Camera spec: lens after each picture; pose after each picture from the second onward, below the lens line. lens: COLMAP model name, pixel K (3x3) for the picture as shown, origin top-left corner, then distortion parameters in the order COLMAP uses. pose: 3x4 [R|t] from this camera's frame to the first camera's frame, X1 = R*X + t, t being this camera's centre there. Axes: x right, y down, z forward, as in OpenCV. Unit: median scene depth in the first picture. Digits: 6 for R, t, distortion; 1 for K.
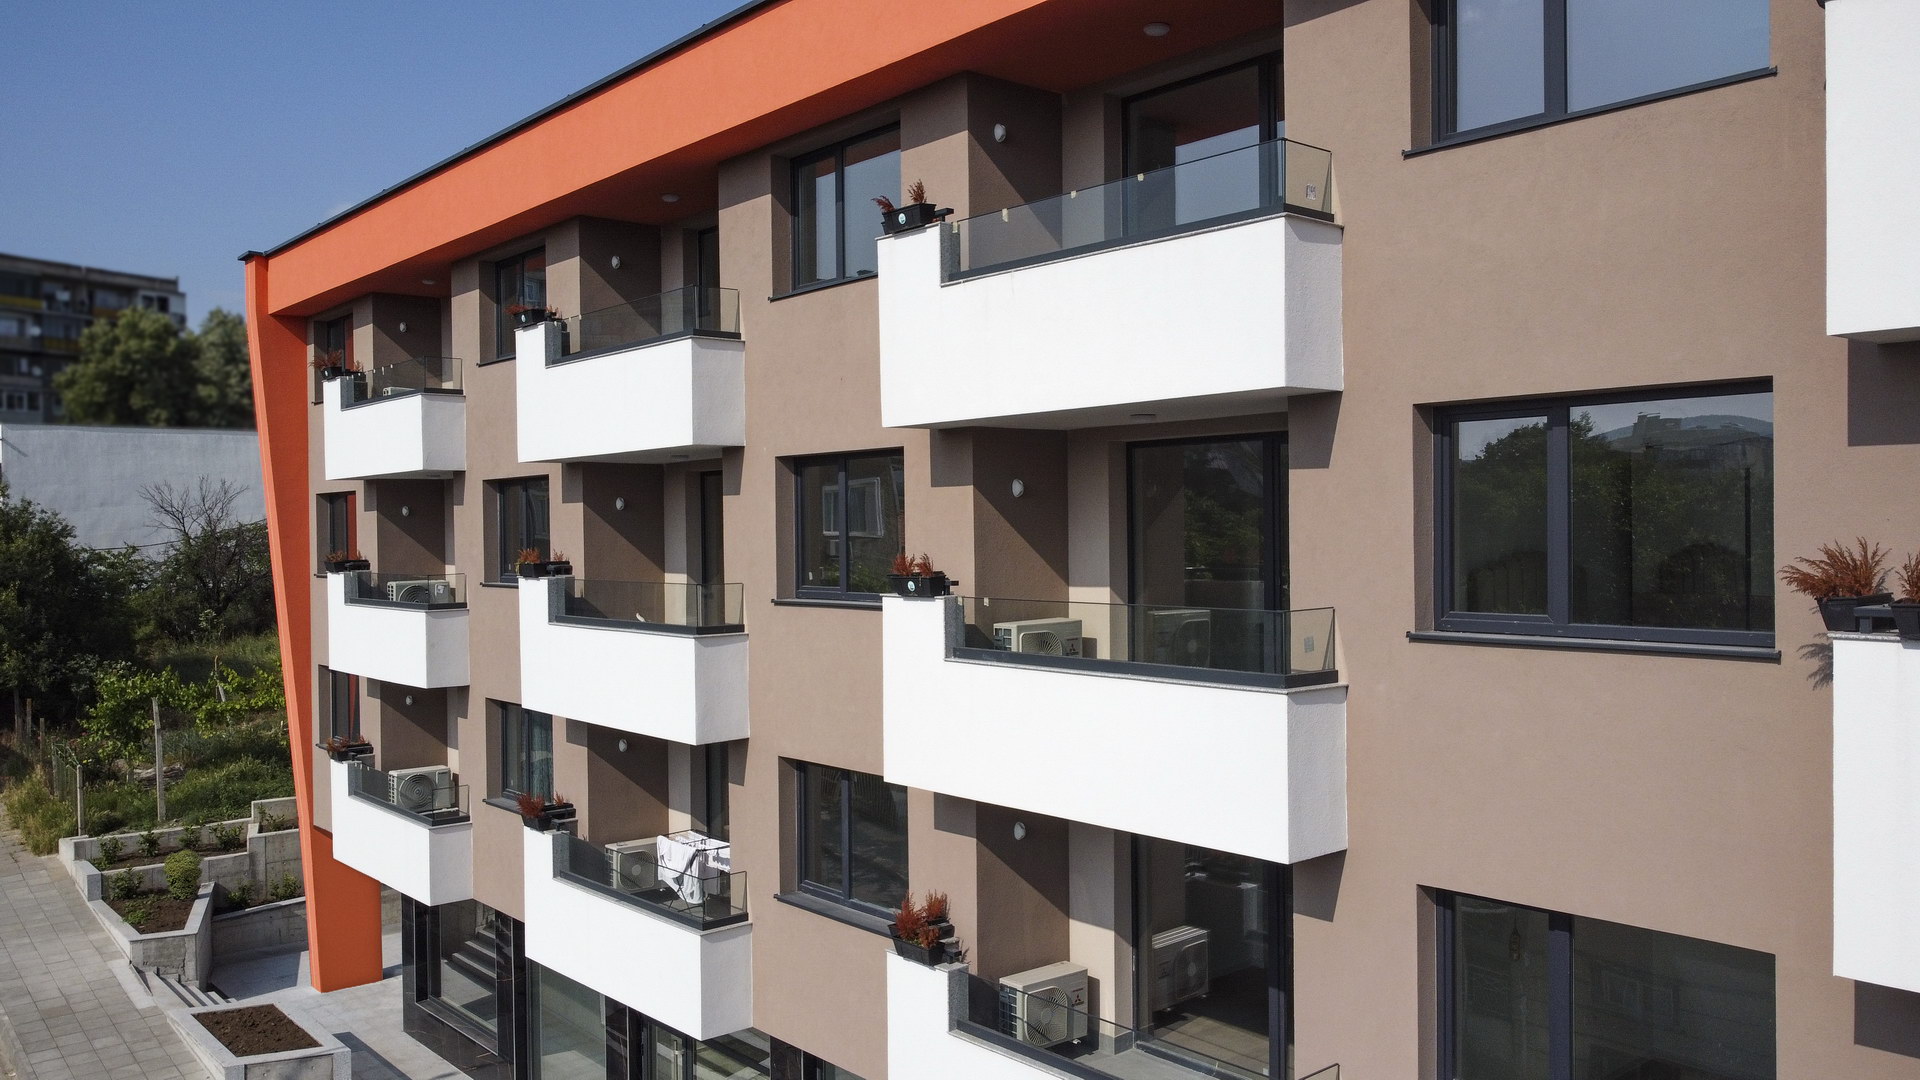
lens RADIAL K [[1407.0, 0, 960.0], [0, 1407.0, 540.0], [0, 0, 1]] dist [0.004708, 0.000845]
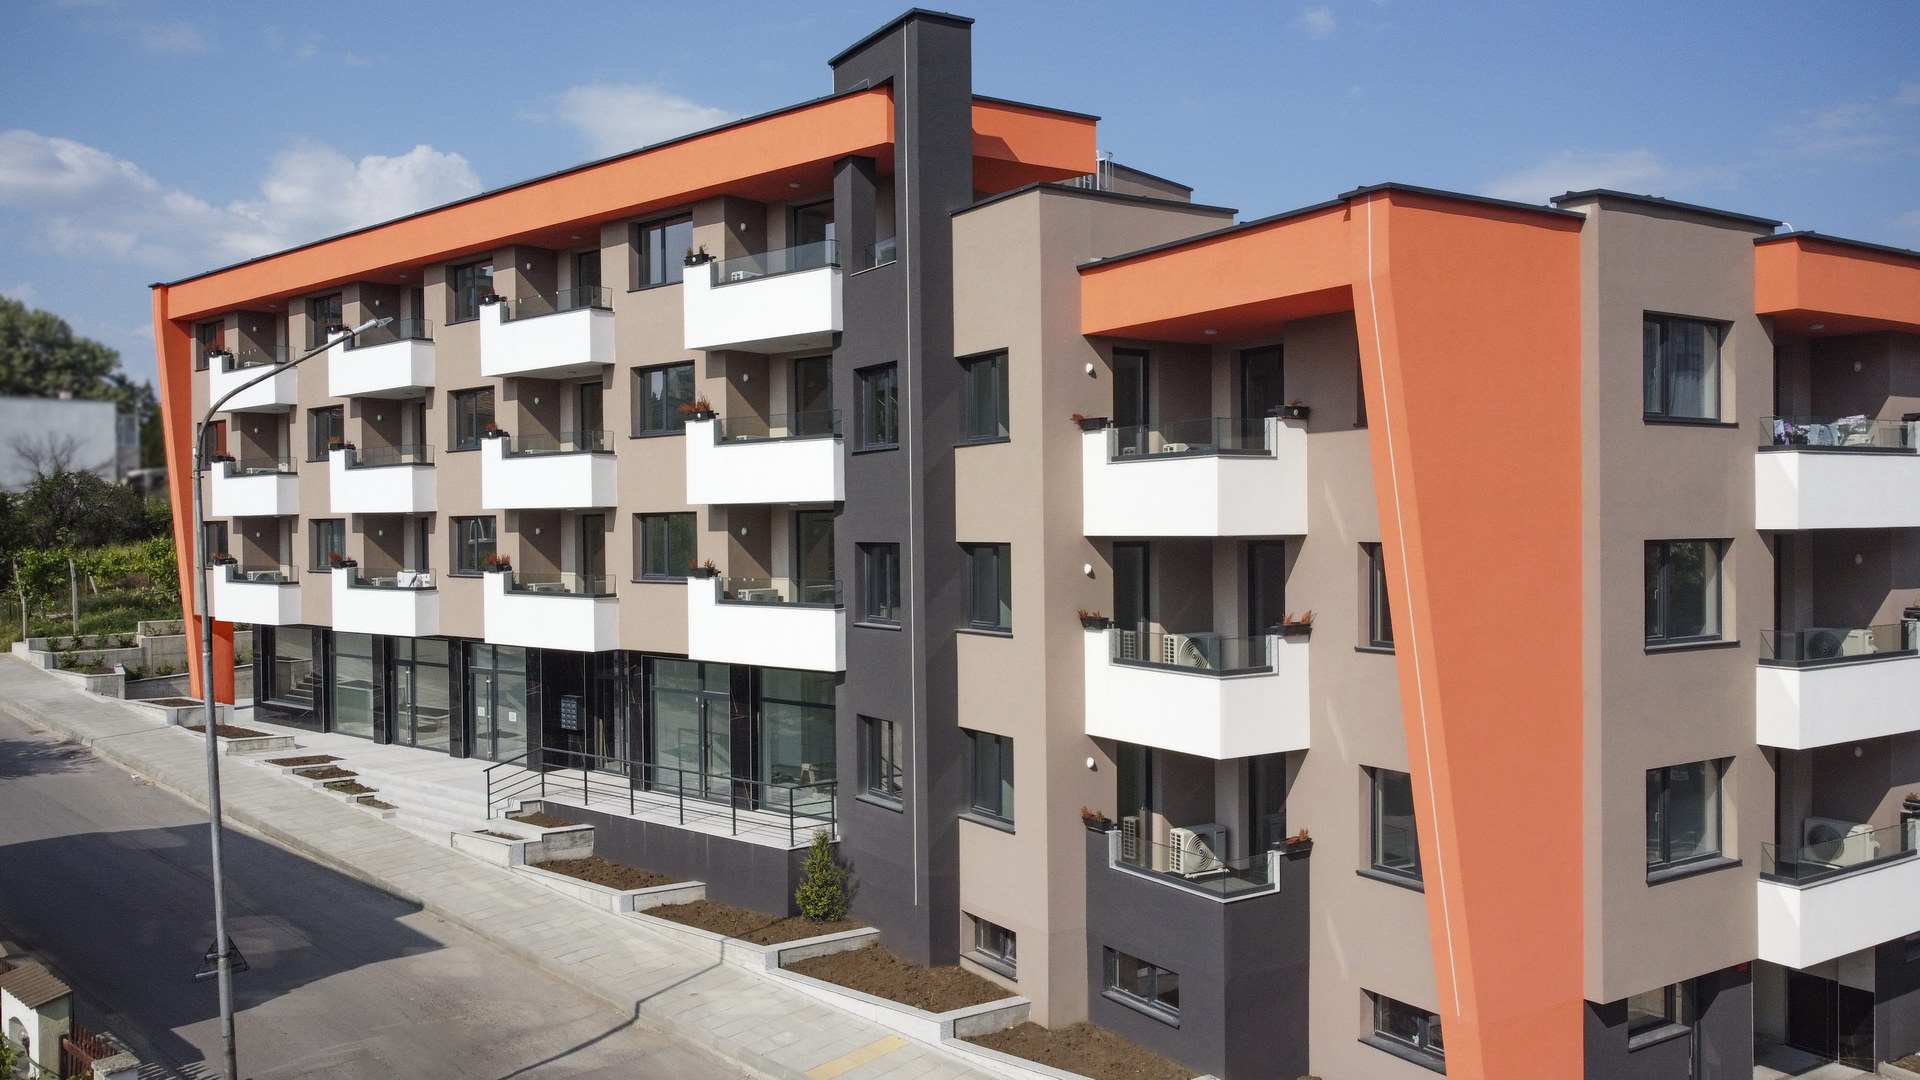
lens RADIAL K [[1407.0, 0, 960.0], [0, 1407.0, 540.0], [0, 0, 1]] dist [0.004708, 0.000845]
pose [[0.988785, 0.000316, 0.149344, 0.236808], [-0.000376, 1.000000, 0.000371, 0.122084], [-0.149344, -0.000423, 0.988785, -0.950339]]
